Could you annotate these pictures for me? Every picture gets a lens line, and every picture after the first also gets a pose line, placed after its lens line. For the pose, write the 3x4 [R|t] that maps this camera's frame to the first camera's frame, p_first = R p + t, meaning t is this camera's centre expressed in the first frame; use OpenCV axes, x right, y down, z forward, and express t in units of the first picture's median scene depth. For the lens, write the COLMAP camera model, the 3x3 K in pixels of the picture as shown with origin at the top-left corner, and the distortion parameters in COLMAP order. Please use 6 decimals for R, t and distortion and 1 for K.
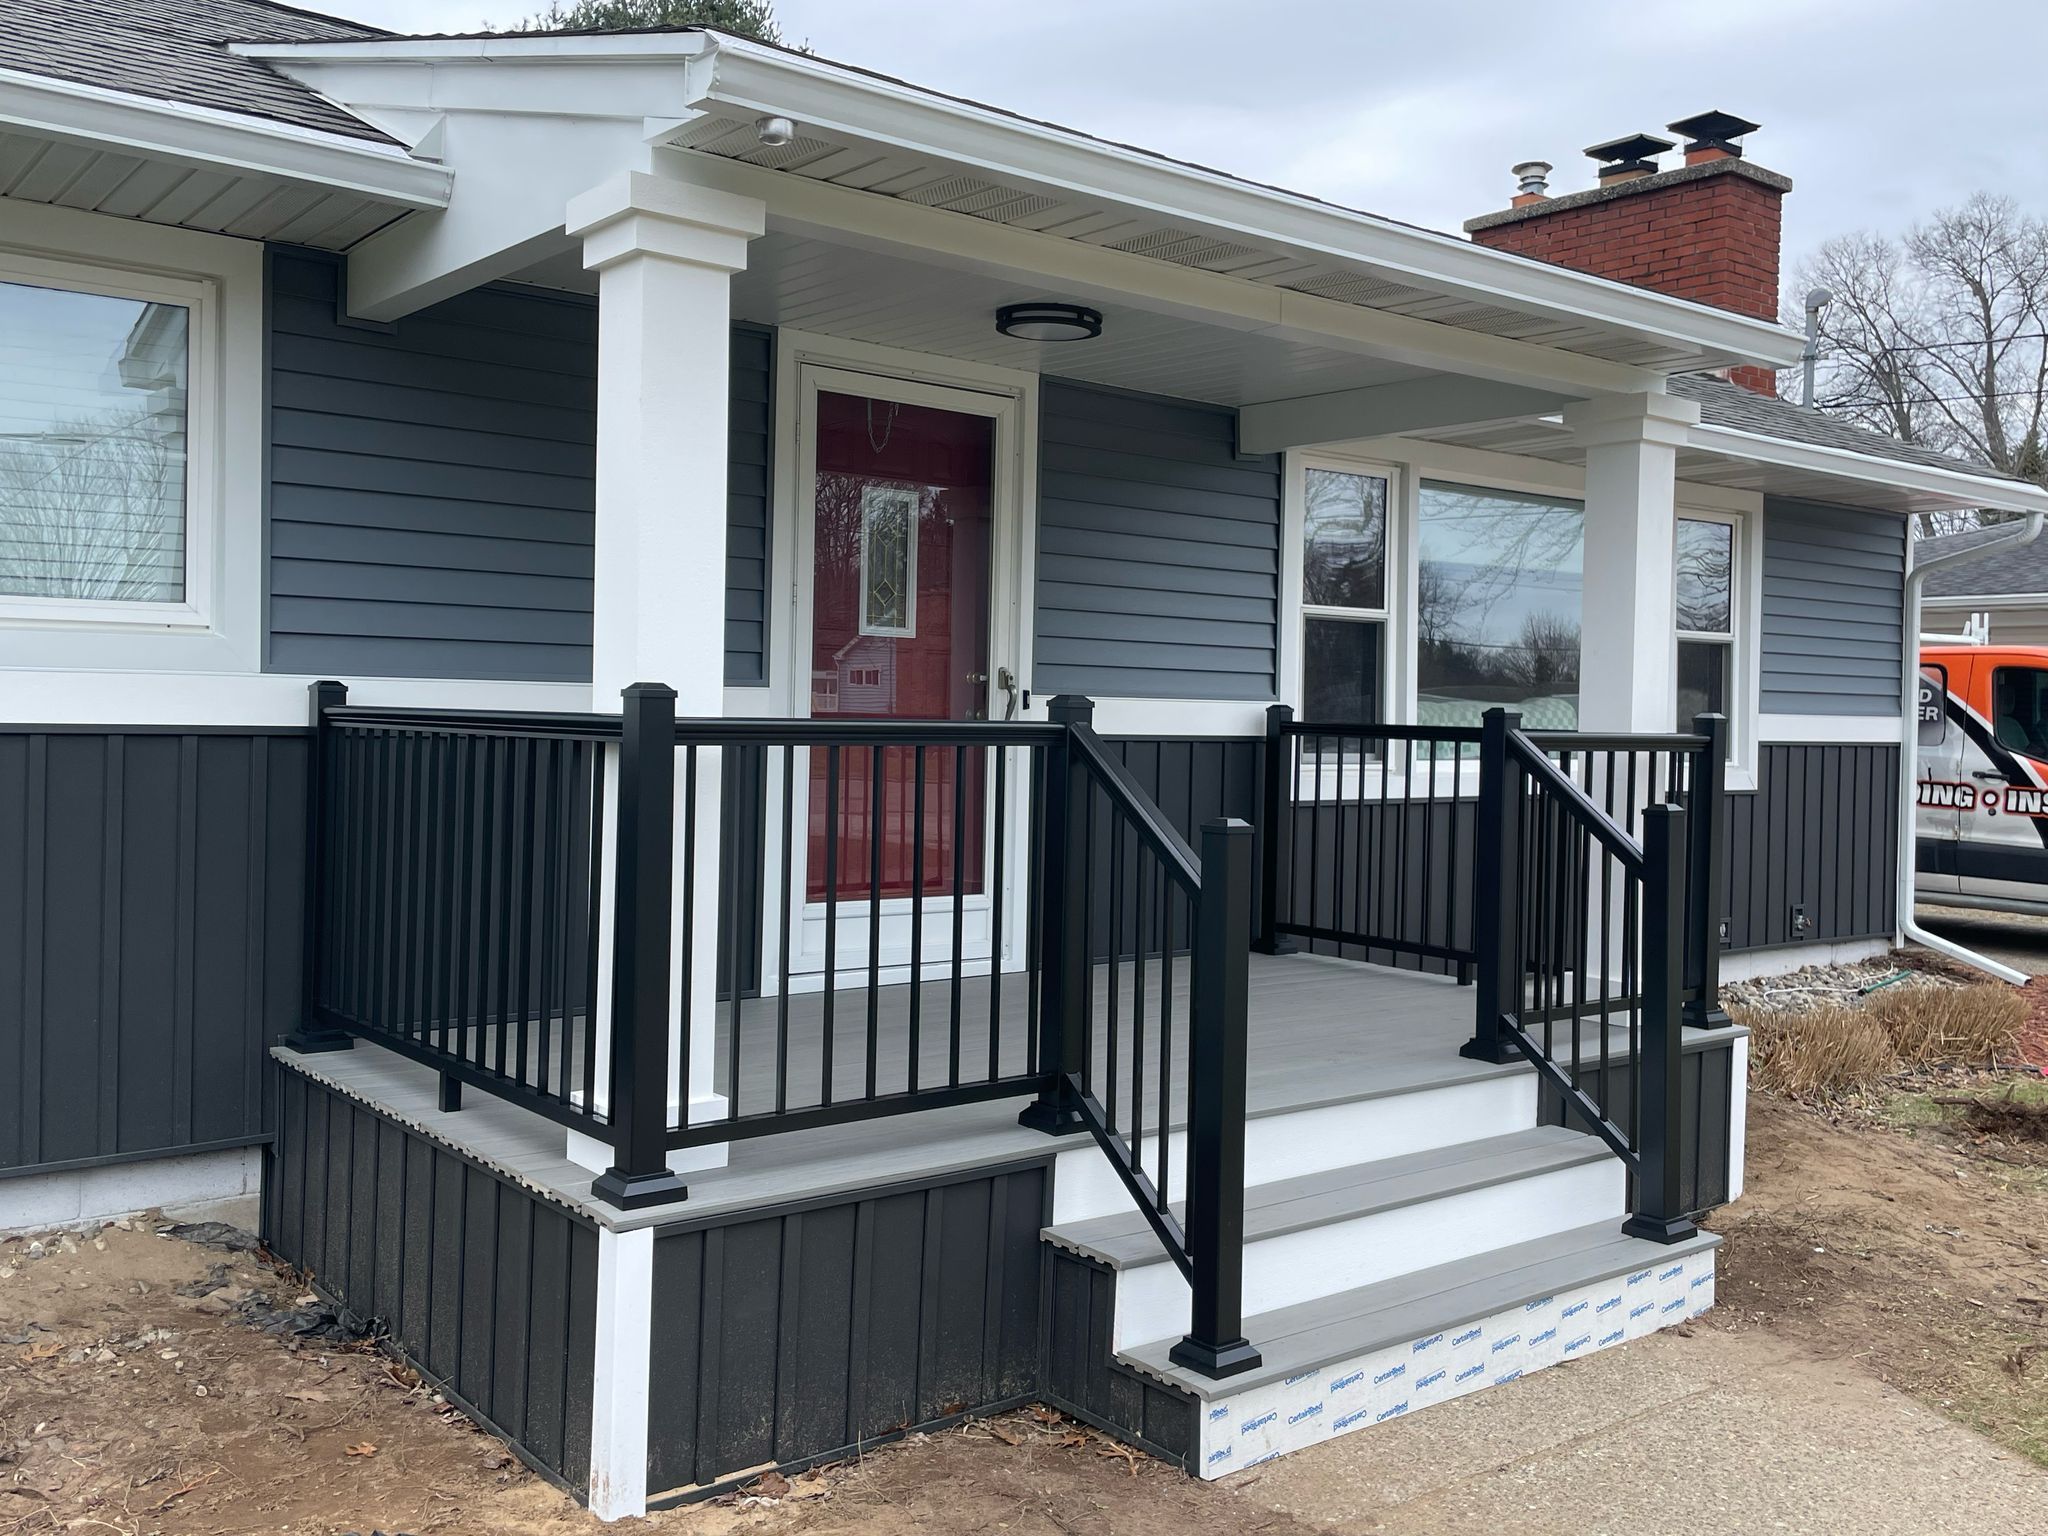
lens RADIAL K [[1828.9, 0, 1027.2], [0, 1828.9, 726.6], [0, 0, 1]] dist [0.102099, -0.144845]
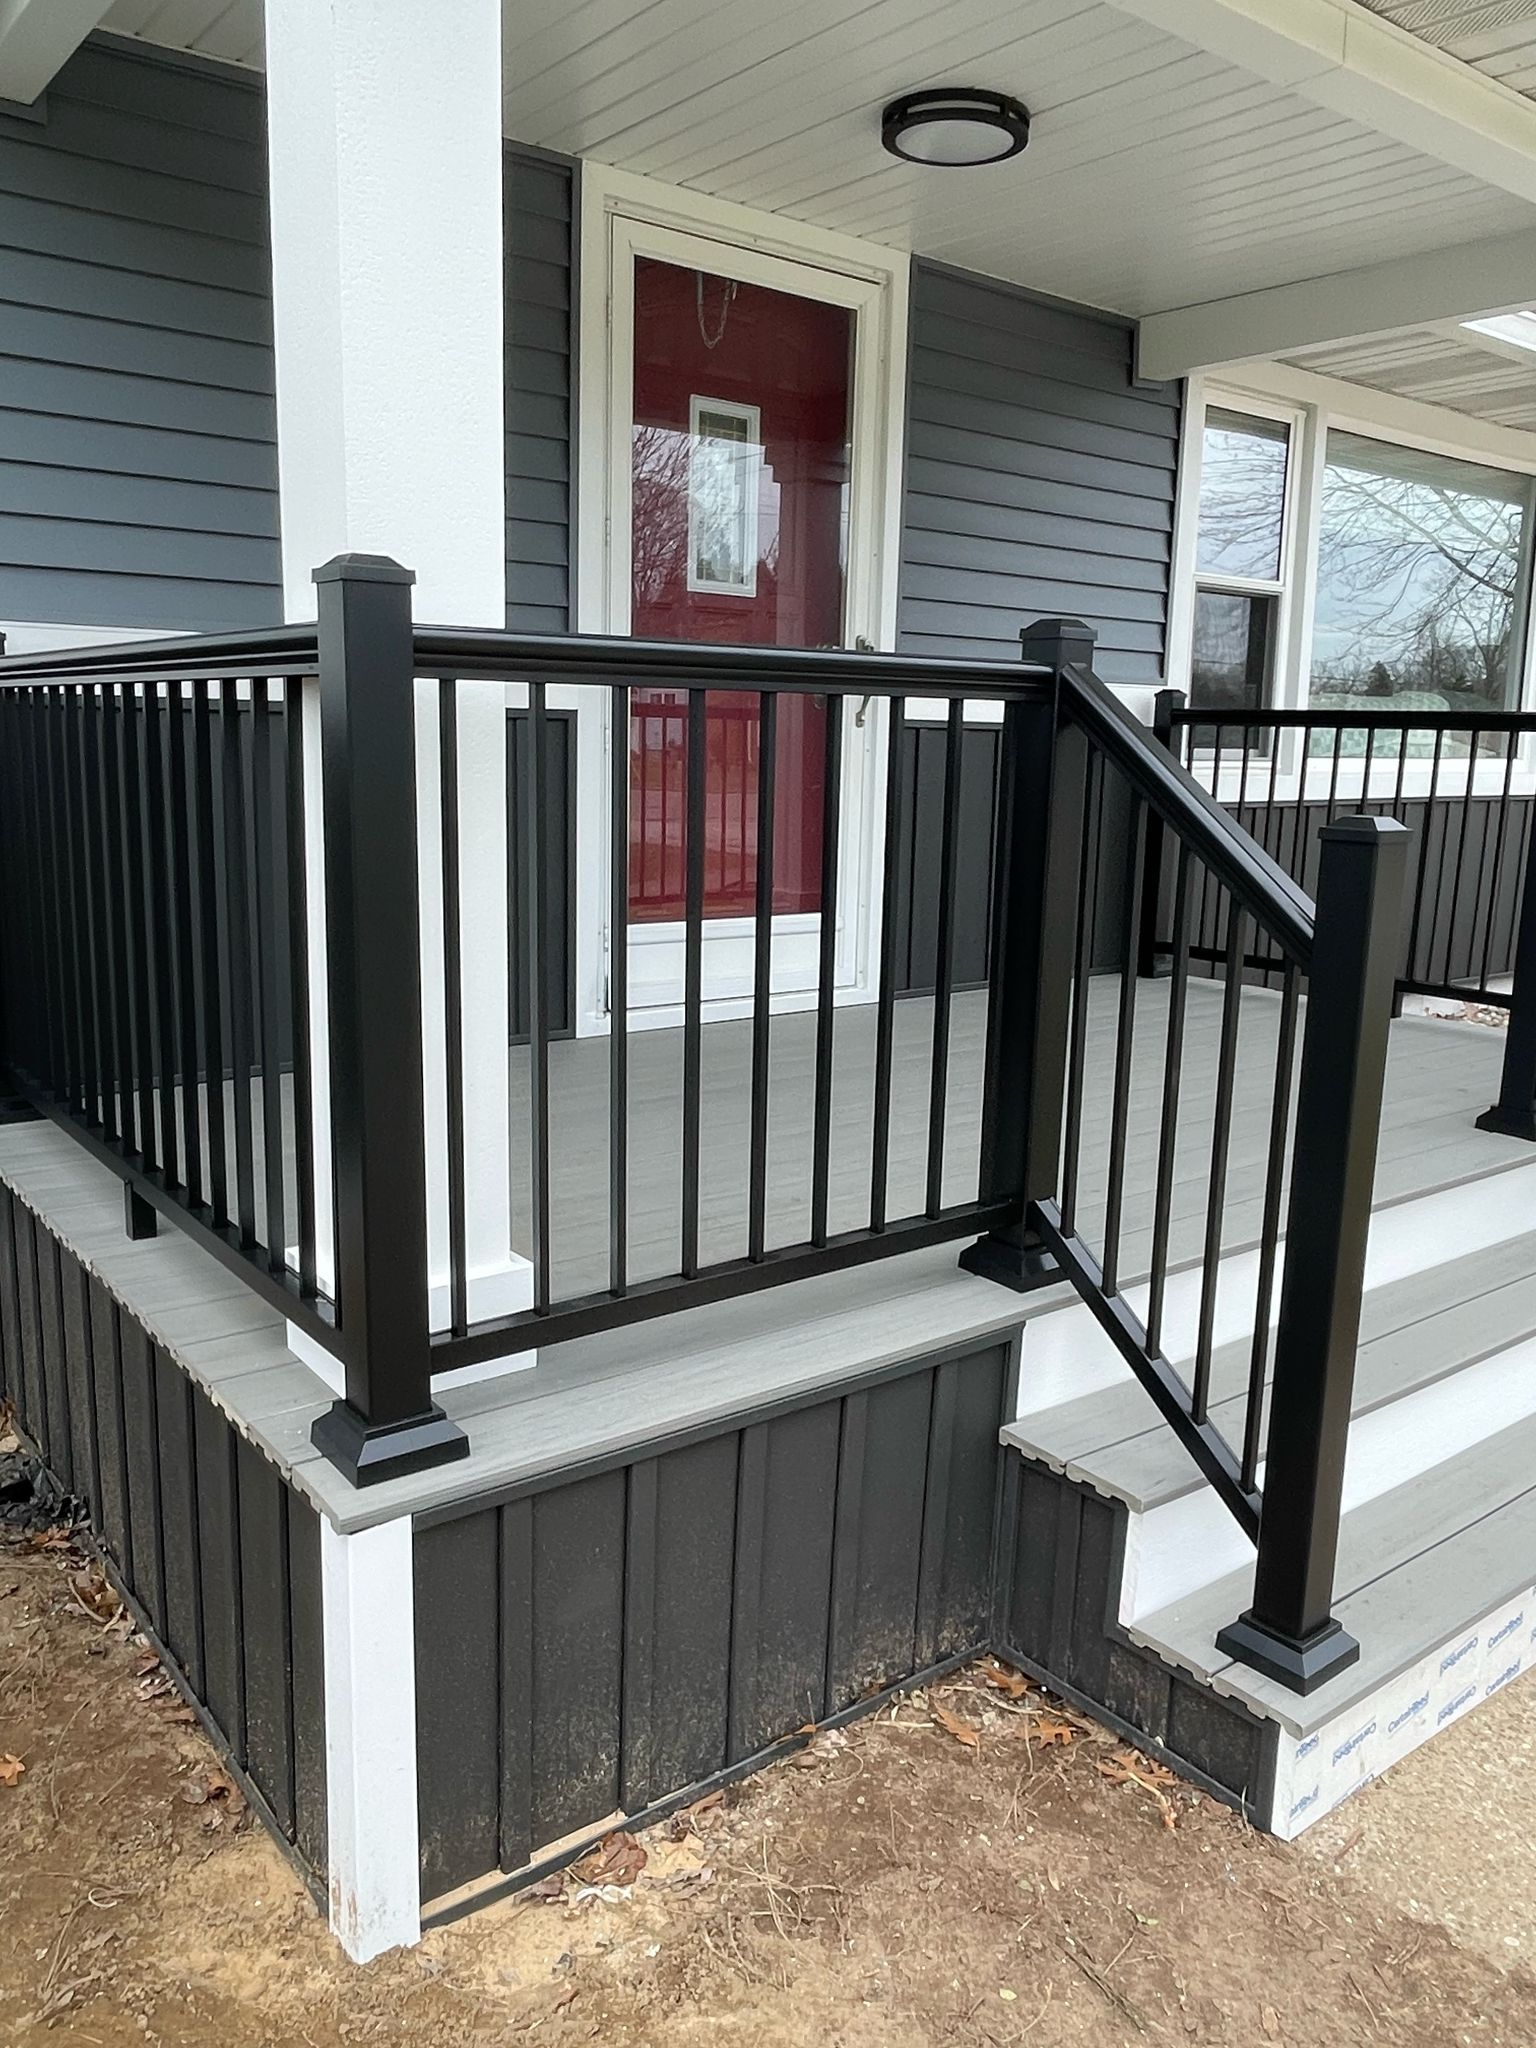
lens RADIAL K [[1536.1, 0, 768.0], [0, 1536.1, 1024.0], [0, 0, 1]] dist [0.000372, -0.001121]
pose [[0.999873, 0.004167, -0.015398, -0.071380], [-0.001355, 0.983977, 0.178290, 0.026341], [0.015894, -0.178246, 0.983858, 0.477510]]
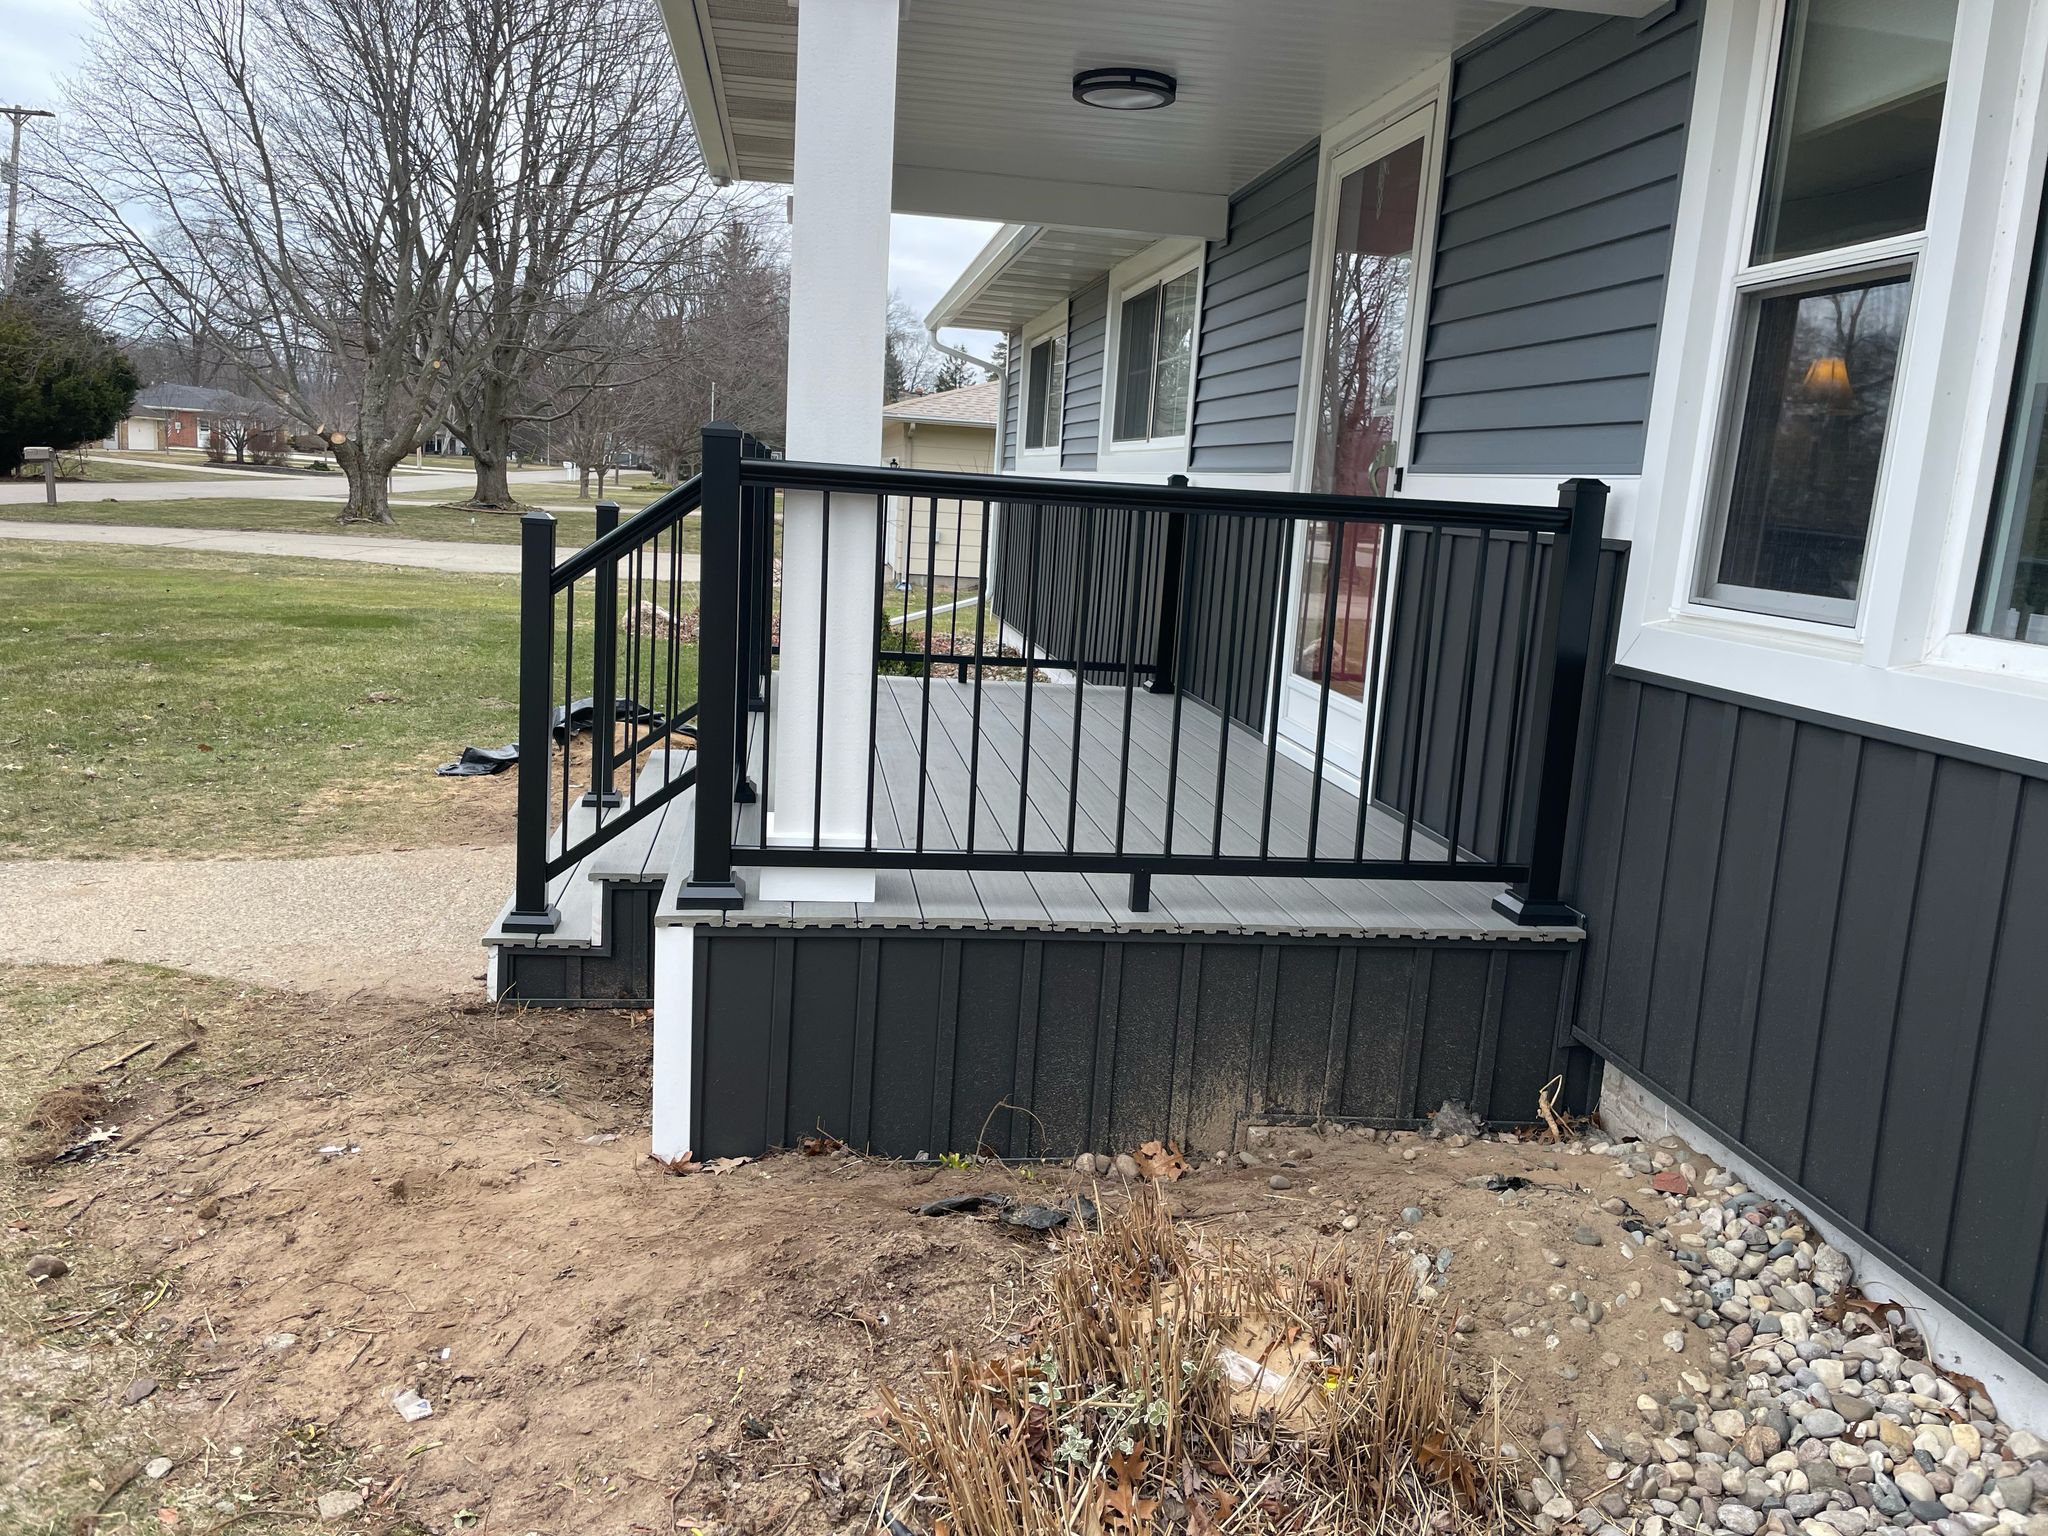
lens RADIAL K [[1542.3, 0, 1034.3], [0, 1542.3, 751.6], [0, 0, 1]] dist [0.083102, -0.116215]
pose [[-0.499067, 0.092966, -0.861562, 1.147568], [-0.086220, 0.983968, 0.156118, 0.017529], [0.862264, 0.152197, -0.483050, 2.003205]]
